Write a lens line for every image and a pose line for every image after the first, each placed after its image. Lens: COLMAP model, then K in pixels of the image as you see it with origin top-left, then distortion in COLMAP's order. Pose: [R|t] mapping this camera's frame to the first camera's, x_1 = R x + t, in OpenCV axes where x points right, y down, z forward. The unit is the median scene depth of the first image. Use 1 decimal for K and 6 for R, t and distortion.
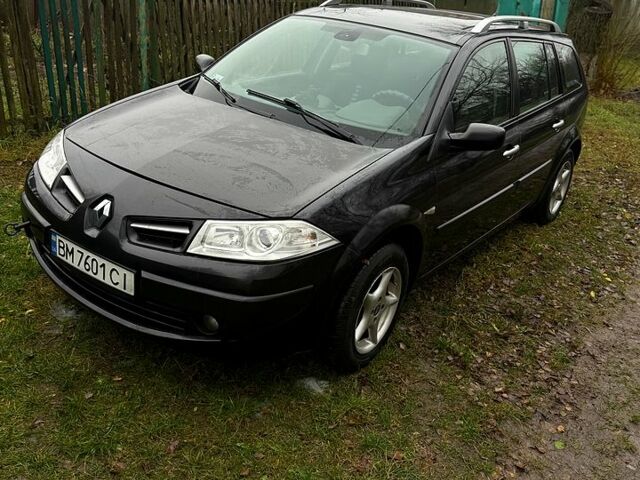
lens RADIAL K [[644.7, 0, 320.0], [0, 644.7, 240.0], [0, 0, 1]] dist [0.217738, -0.553887]
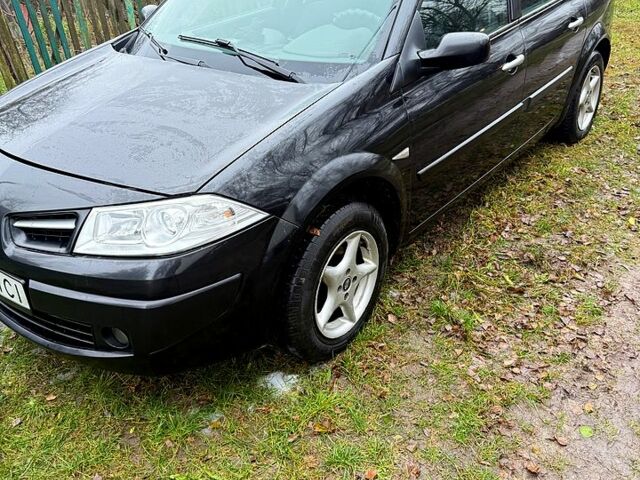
lens RADIAL K [[600.4, 0, 320.0], [0, 600.4, 240.0], [0, 0, 1]] dist [0.173926, -0.371008]
pose [[0.986166, -0.115993, -0.118414, 0.153767], [0.126974, 0.987830, 0.089826, -0.021045], [0.106554, -0.103619, 0.988893, 0.249786]]
